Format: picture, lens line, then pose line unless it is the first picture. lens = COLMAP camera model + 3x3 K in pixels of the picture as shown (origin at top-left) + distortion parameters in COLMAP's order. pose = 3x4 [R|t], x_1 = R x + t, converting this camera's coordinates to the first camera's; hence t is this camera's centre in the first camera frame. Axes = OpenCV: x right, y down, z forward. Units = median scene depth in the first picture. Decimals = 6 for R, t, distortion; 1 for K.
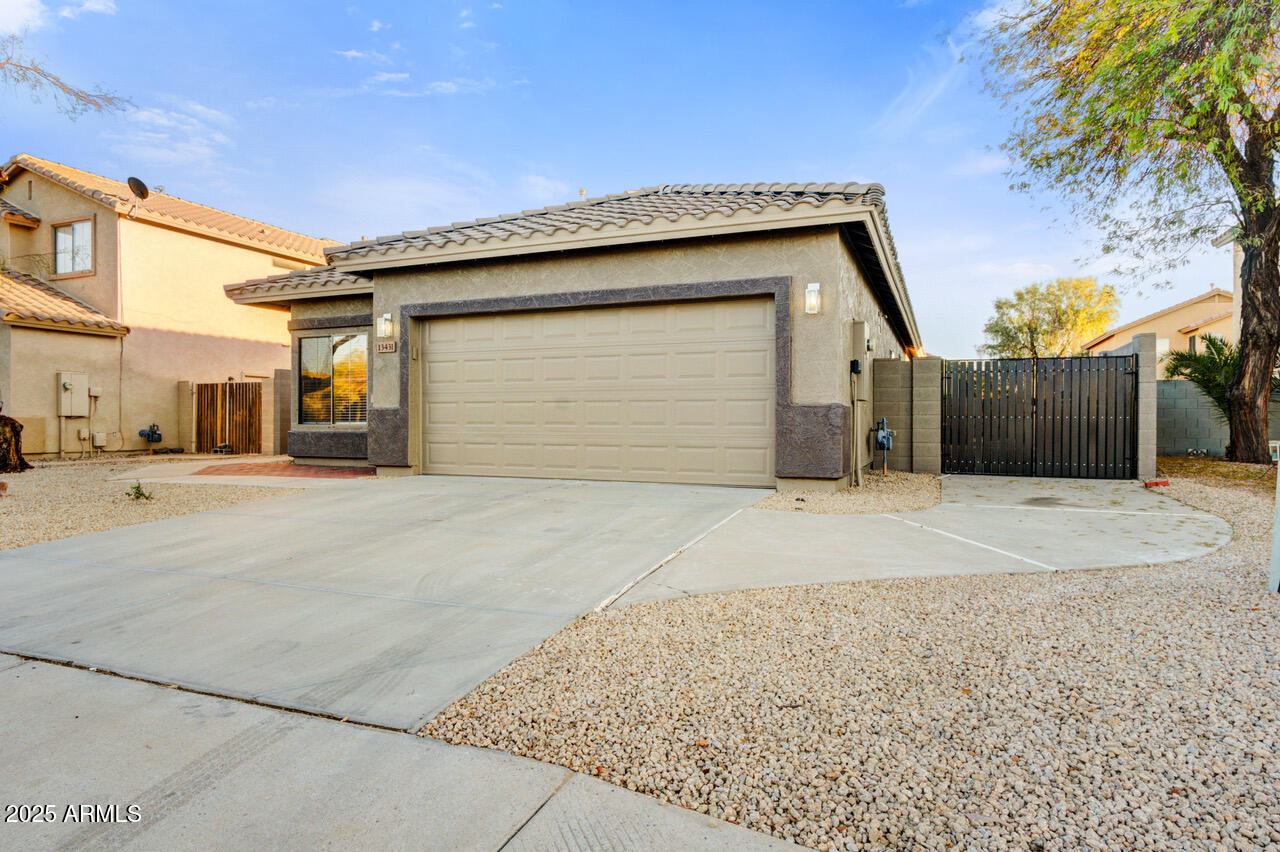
lens RADIAL K [[582.0, 0, 636.1], [0, 582.0, 437.3], [0, 0, 1]] dist [-0.002916, -0.000174]
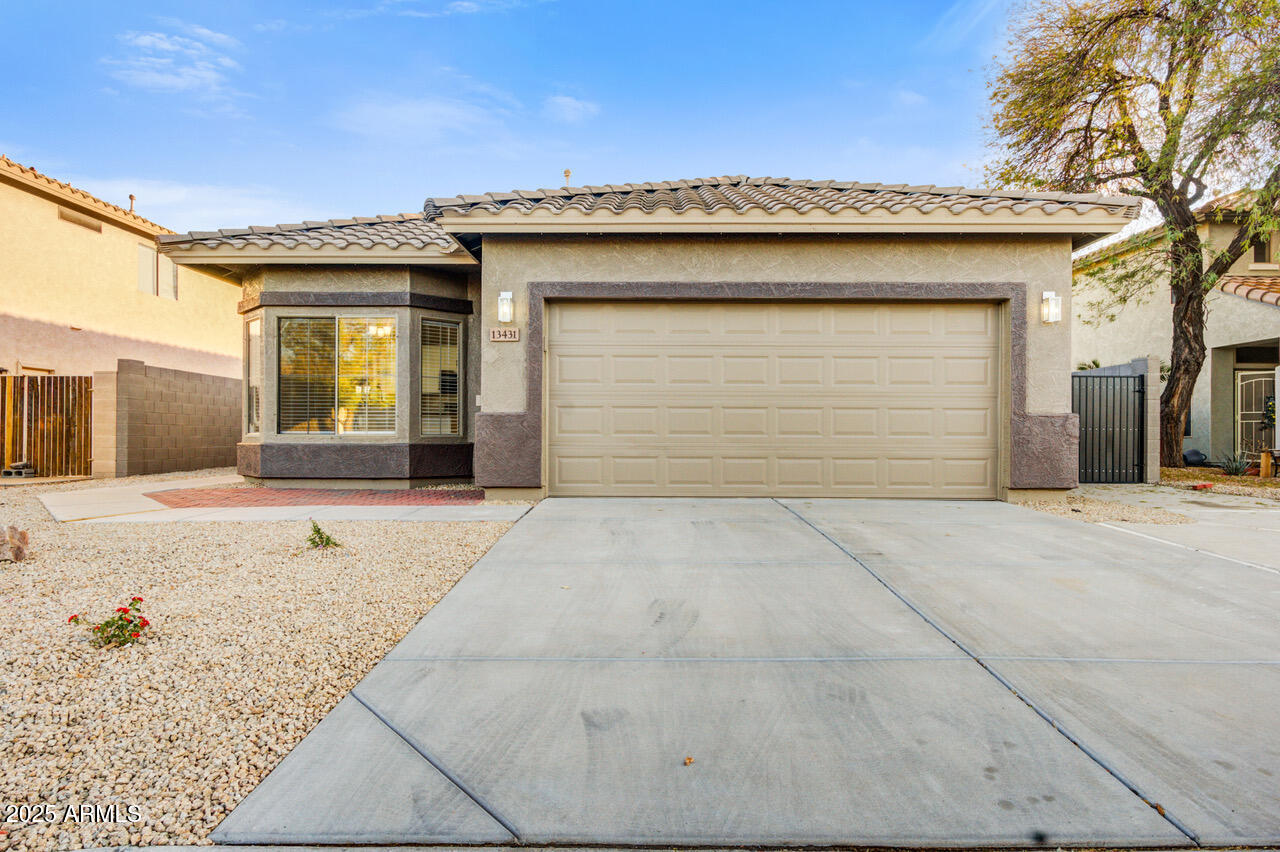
lens RADIAL K [[603.9, 0, 641.6], [0, 603.9, 447.9], [0, 0, 1]] dist [-0.003488, 0.000182]
pose [[0.952670, -0.004653, 0.303970, -0.511469], [0.005592, 0.999982, -0.002219, -0.000447], [-0.303954, 0.003814, 0.952679, 0.178668]]
